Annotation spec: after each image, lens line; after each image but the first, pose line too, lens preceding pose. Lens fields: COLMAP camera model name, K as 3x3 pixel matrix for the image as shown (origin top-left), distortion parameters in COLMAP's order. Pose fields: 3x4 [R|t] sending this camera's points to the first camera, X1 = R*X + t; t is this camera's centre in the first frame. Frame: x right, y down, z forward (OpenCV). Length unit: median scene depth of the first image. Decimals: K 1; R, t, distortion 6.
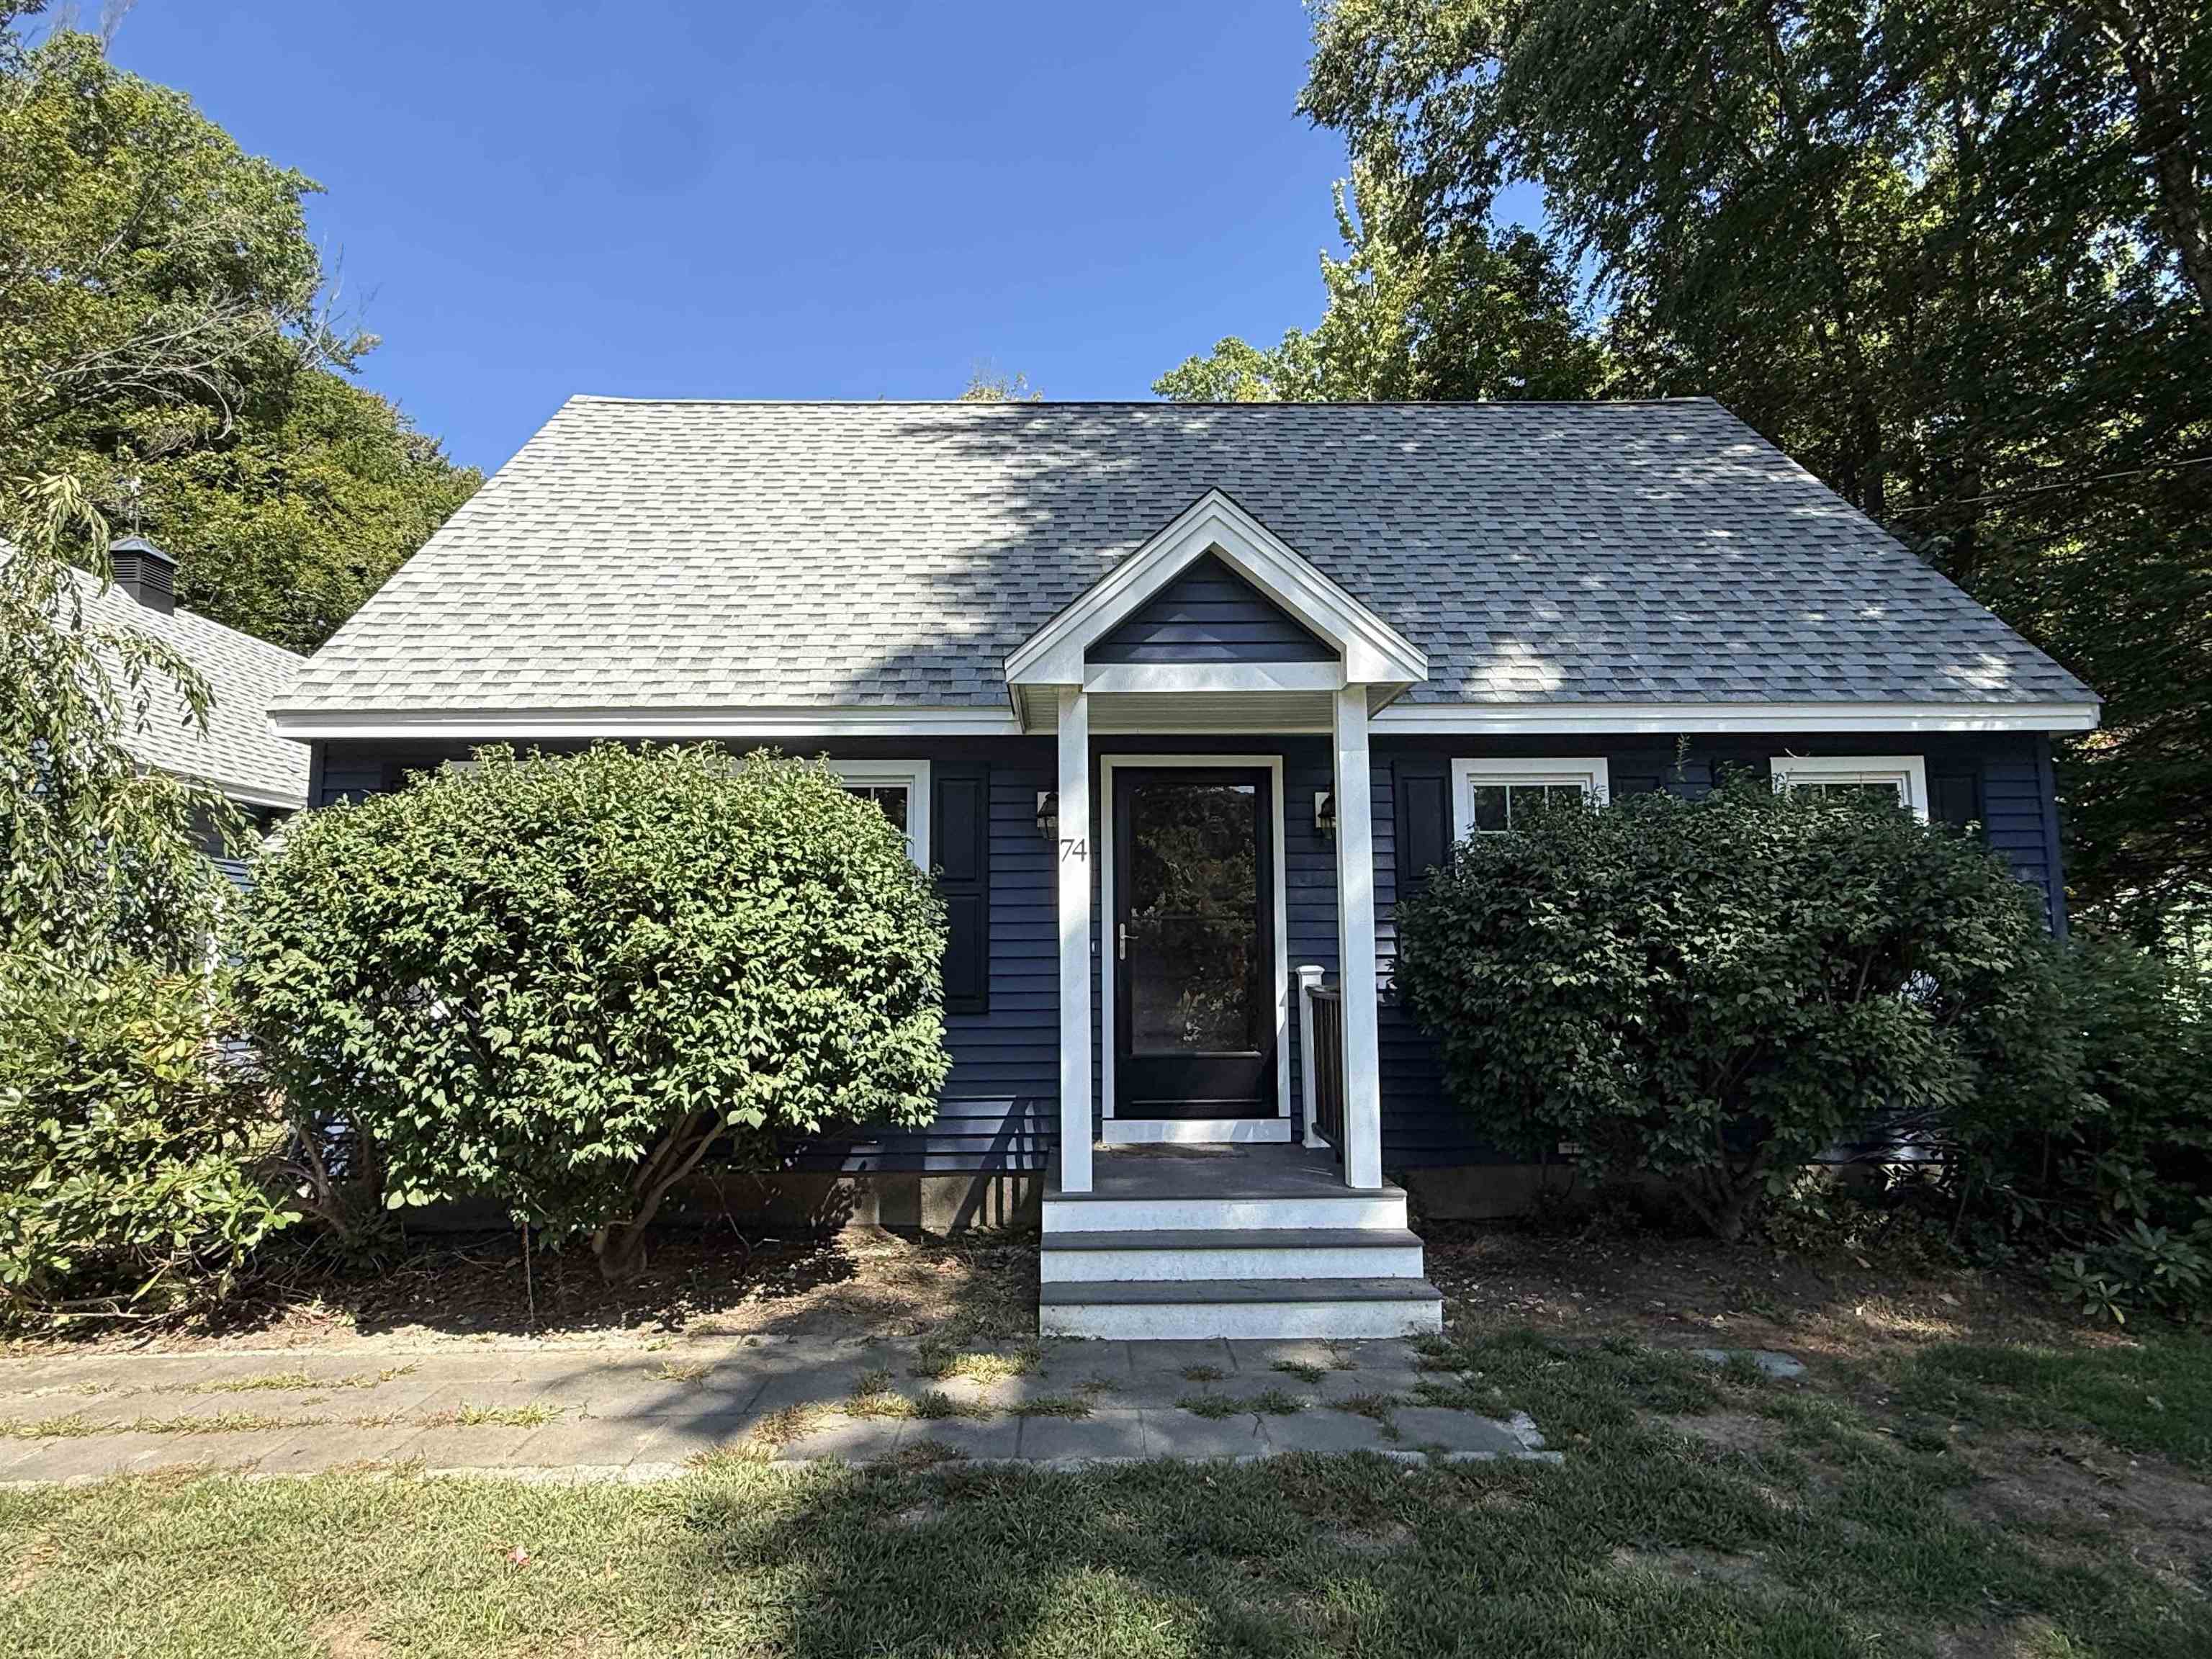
lens RADIAL K [[1247.2, 0, 1106.0], [0, 1247.2, 829.5], [0, 0, 1]] dist [0.000627, -0.001141]
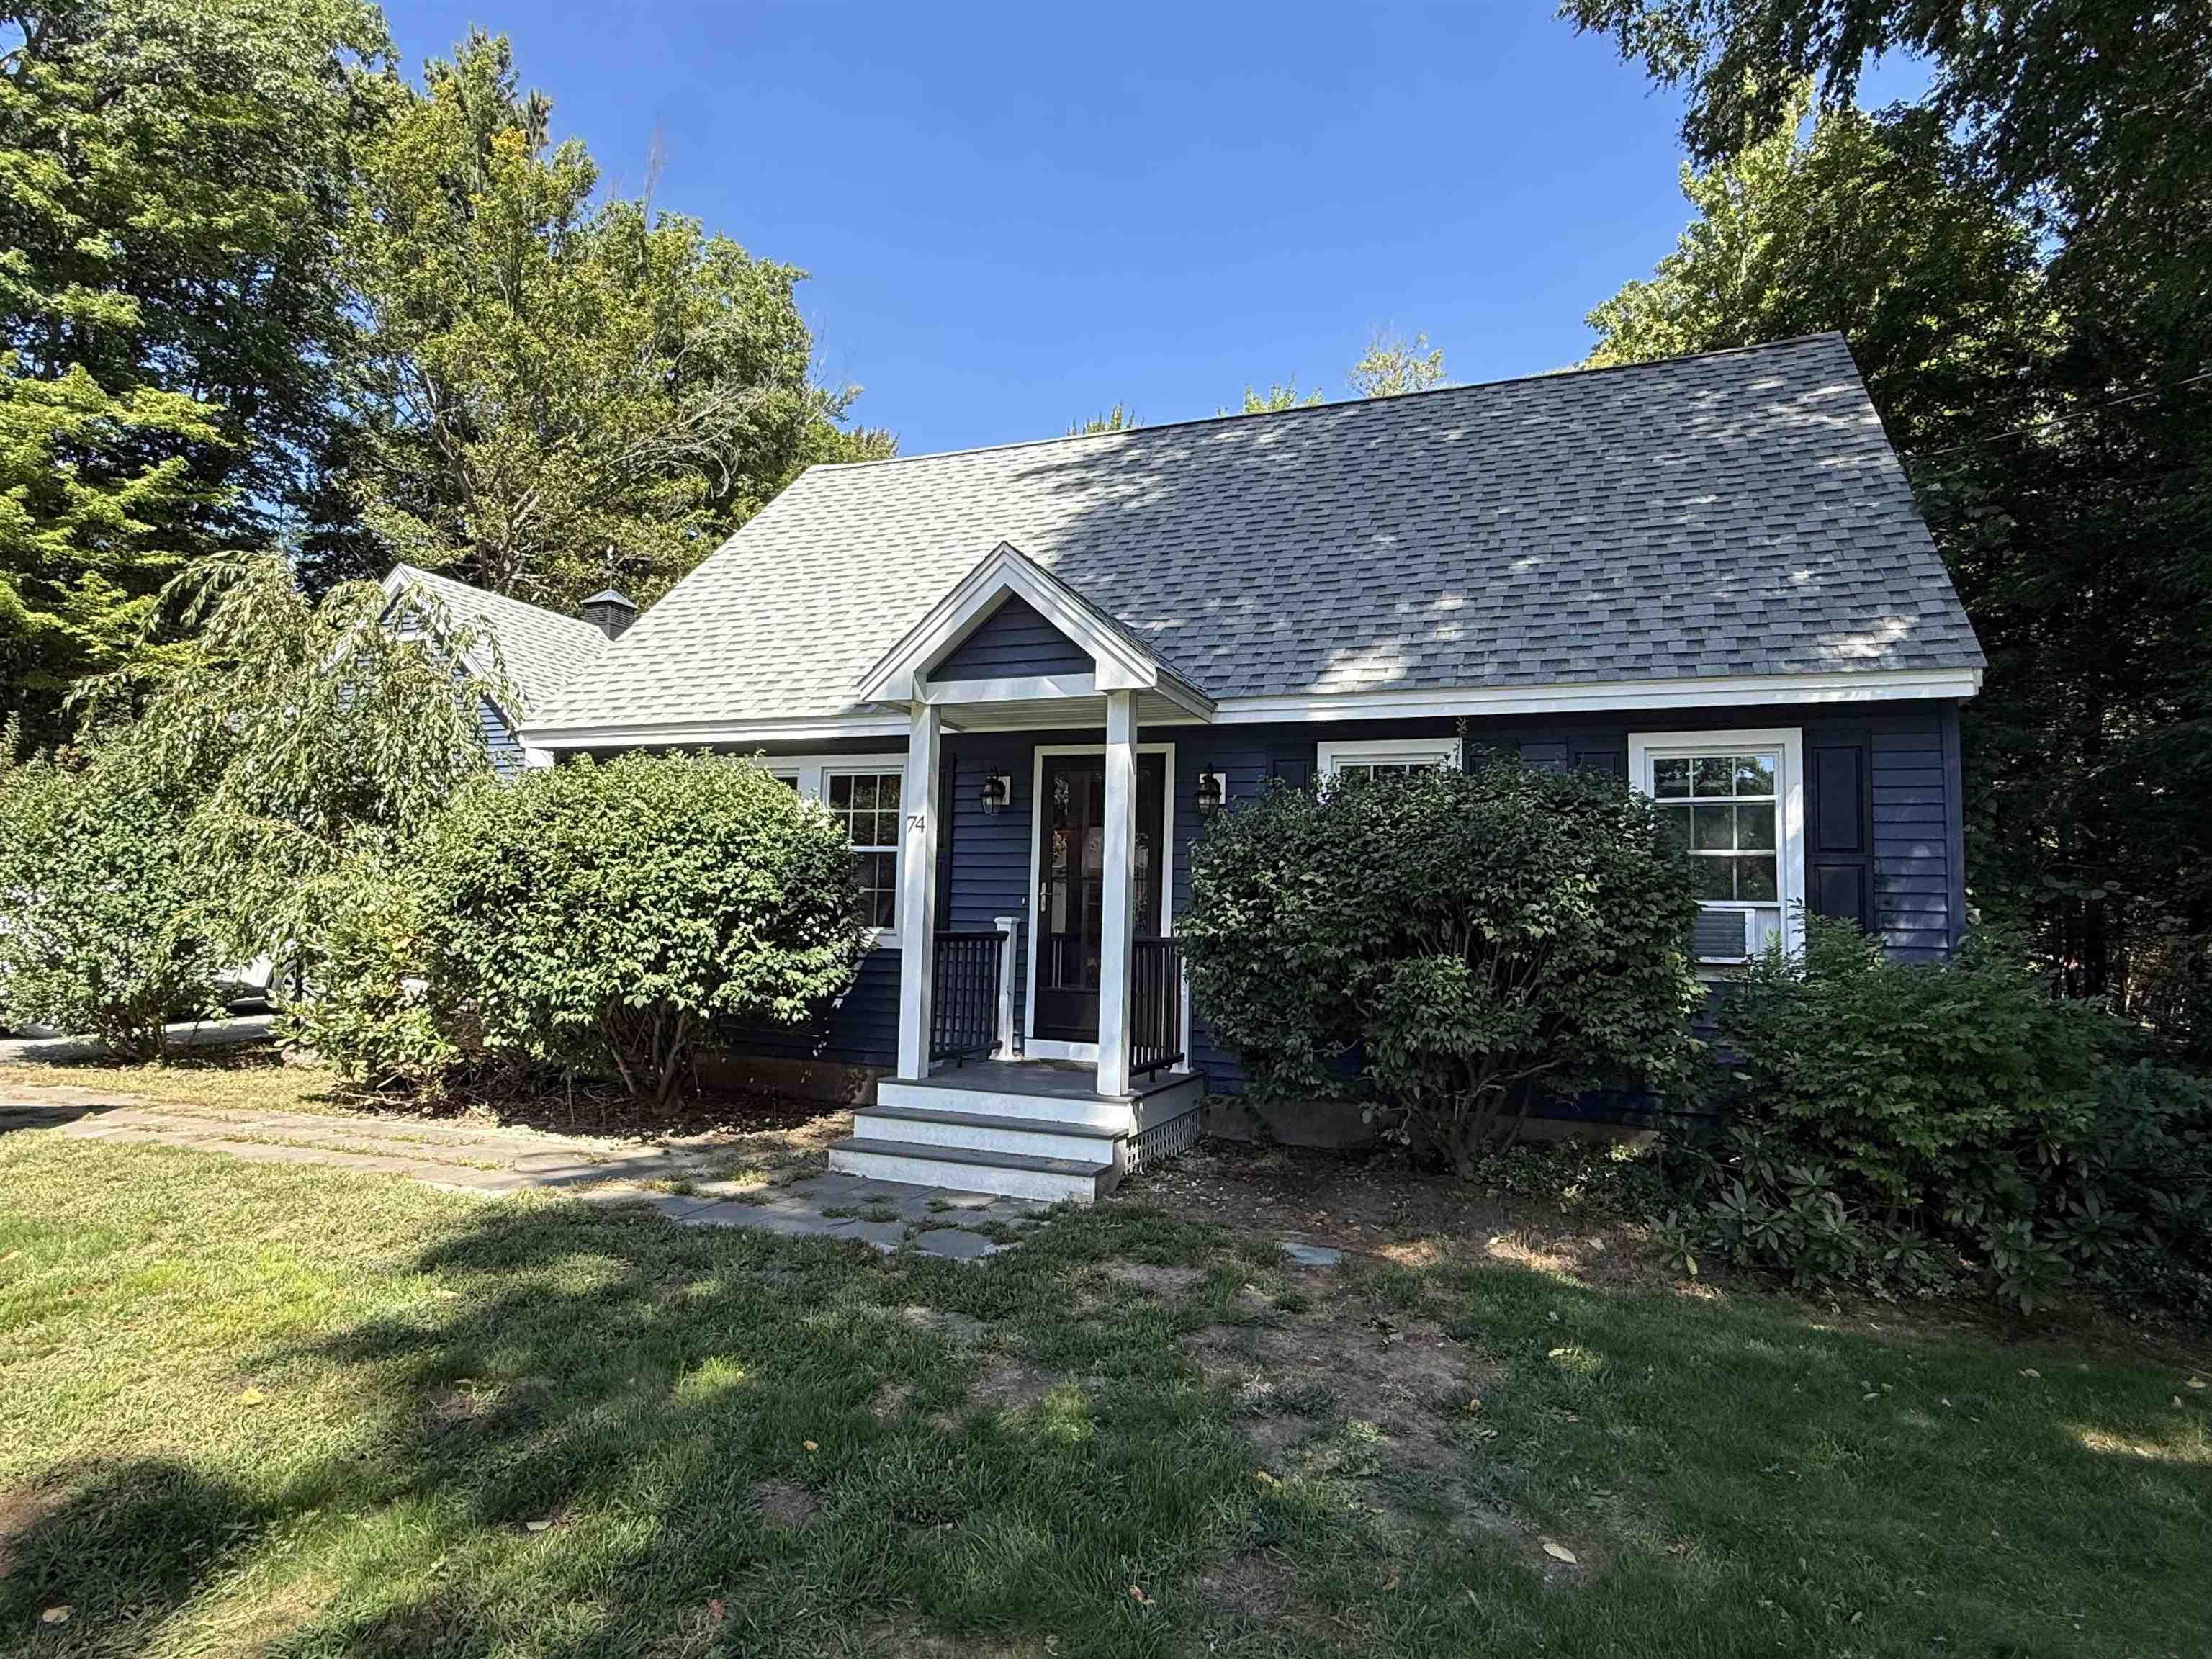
lens RADIAL K [[1247.2, 0, 1106.0], [0, 1247.2, 829.5], [0, 0, 1]] dist [0.000627, -0.001141]
pose [[0.920603, 0.003699, -0.390483, 0.699436], [0.007243, 0.999621, 0.026546, -0.012095], [0.390433, -0.027266, 0.920227, -0.146032]]
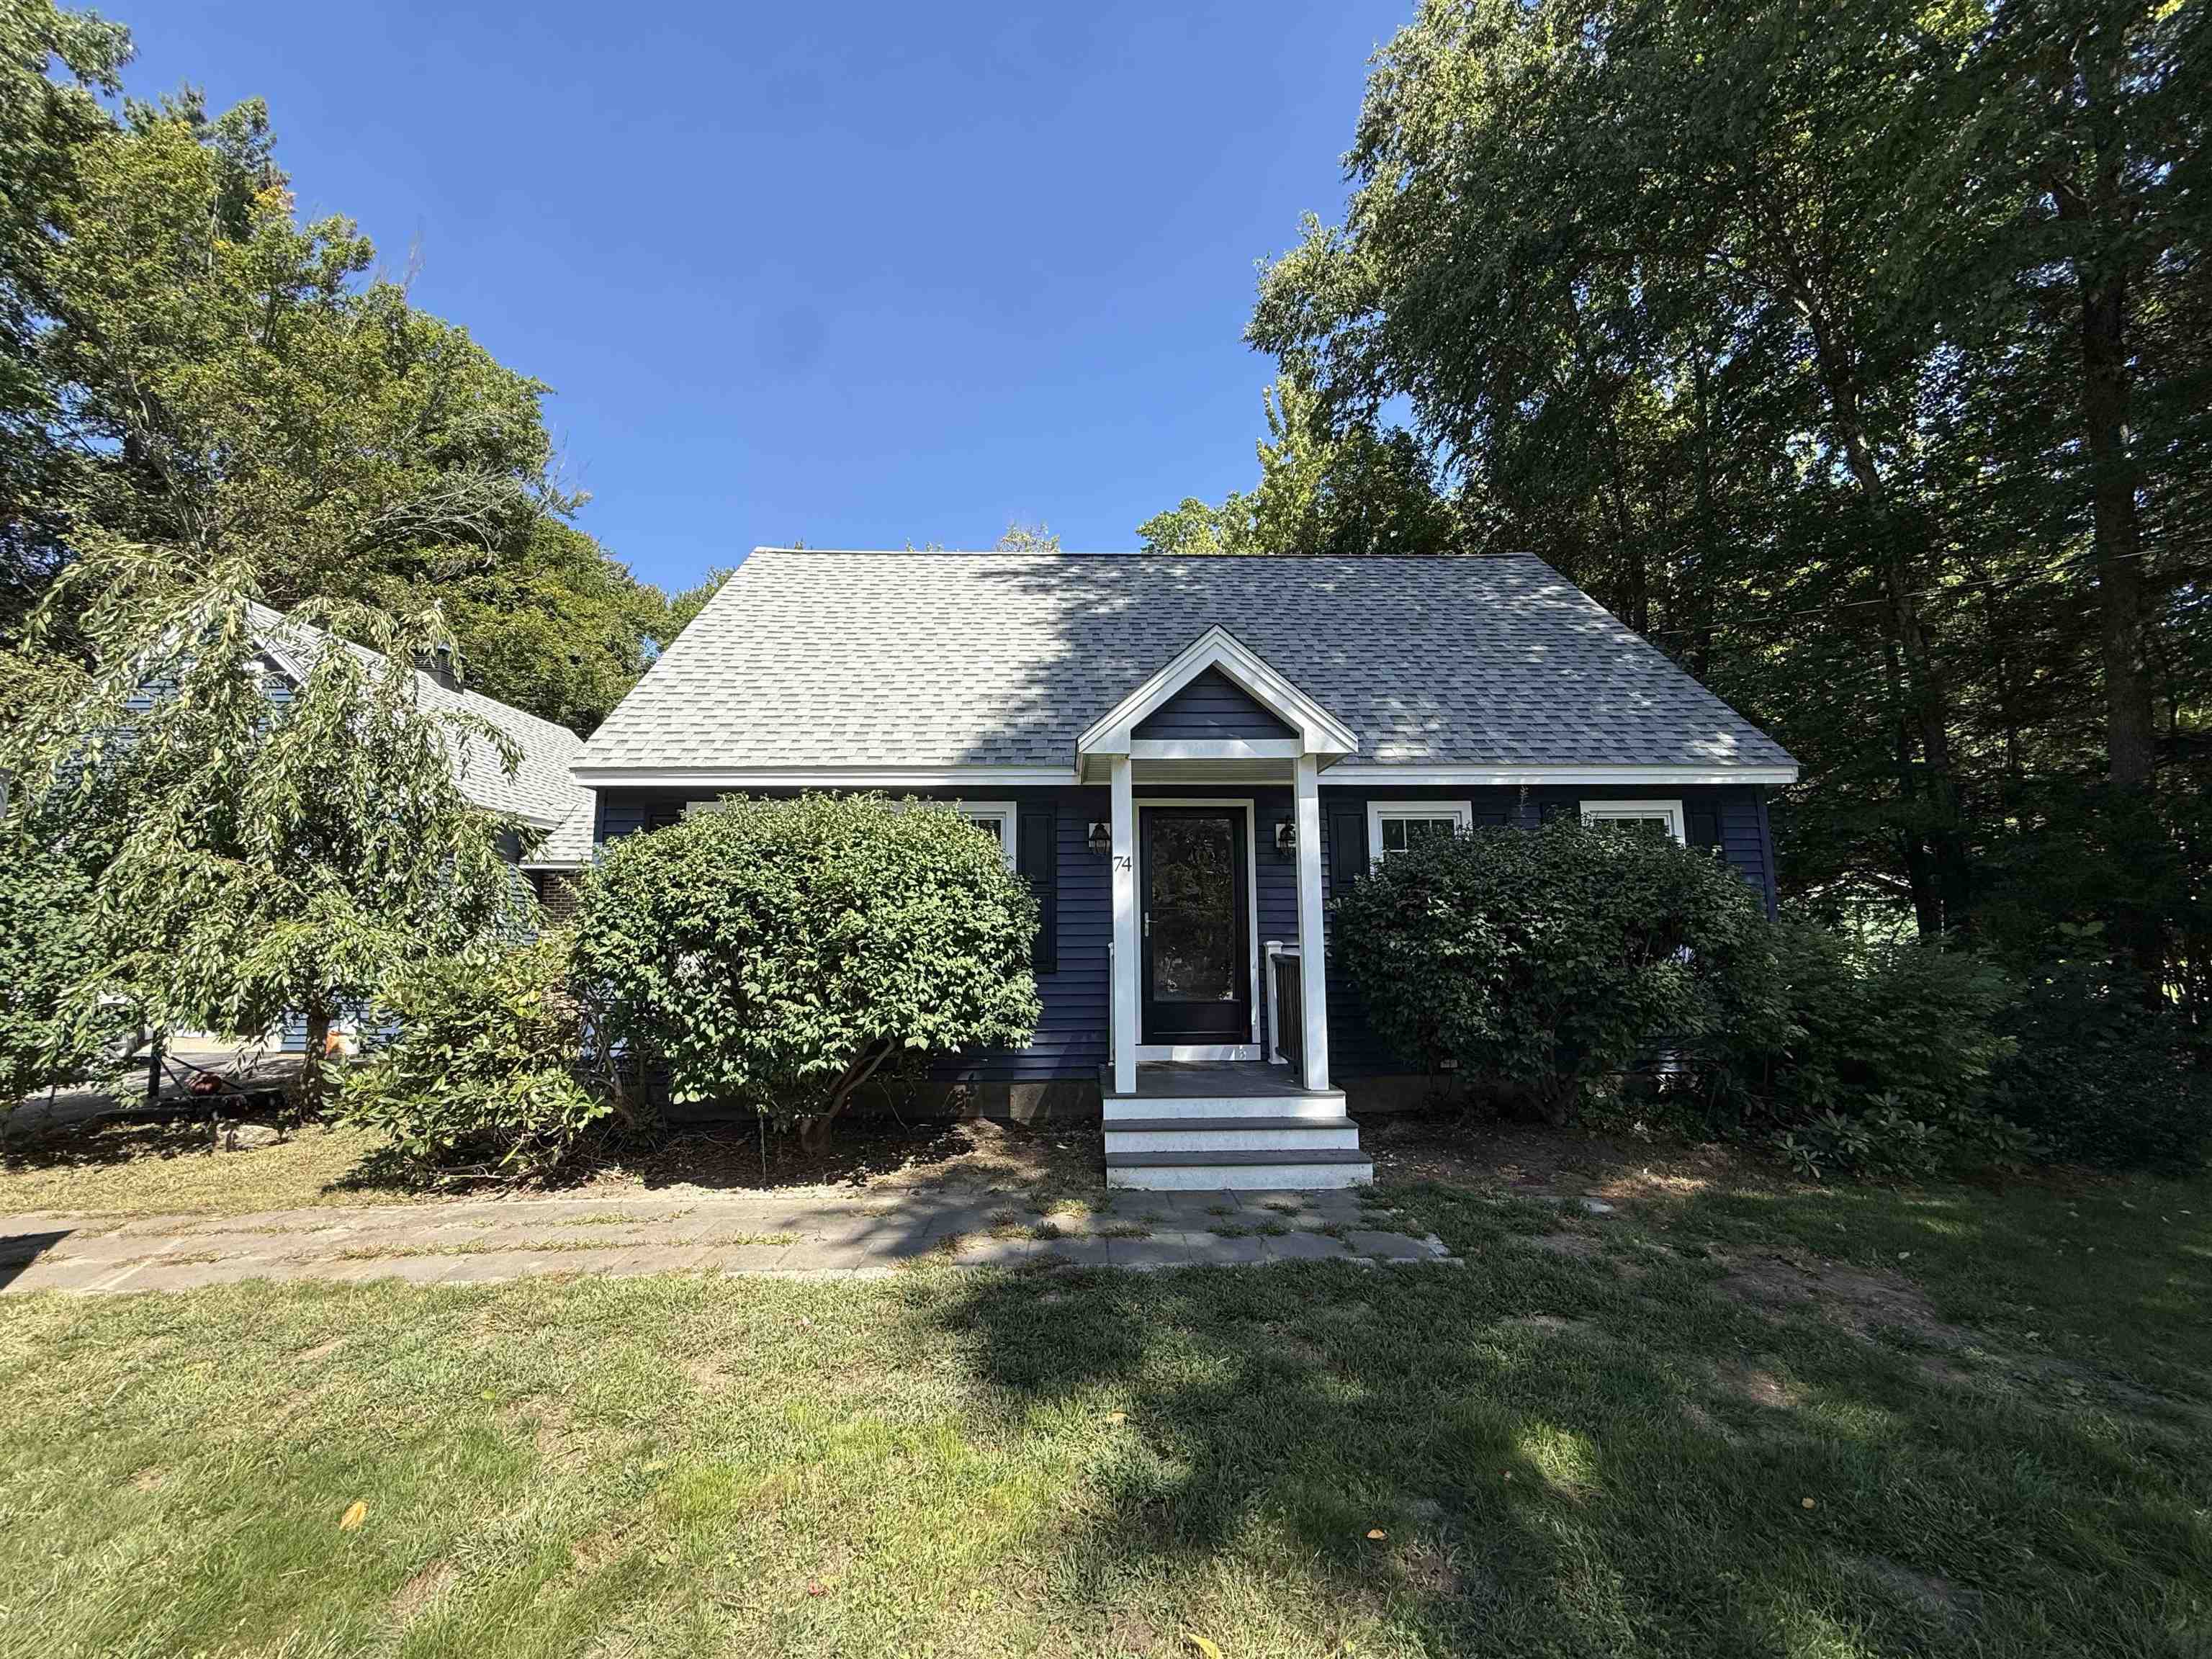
lens RADIAL K [[887.7, 0, 1107.0], [0, 887.7, 828.0], [0, 0, 1]] dist [-0.000518, -0.000089]
pose [[0.999914, 0.002023, 0.012965, -0.060646], [-0.001827, 0.999884, -0.015104, -0.010960], [-0.012994, 0.015079, 0.999802, -0.069214]]
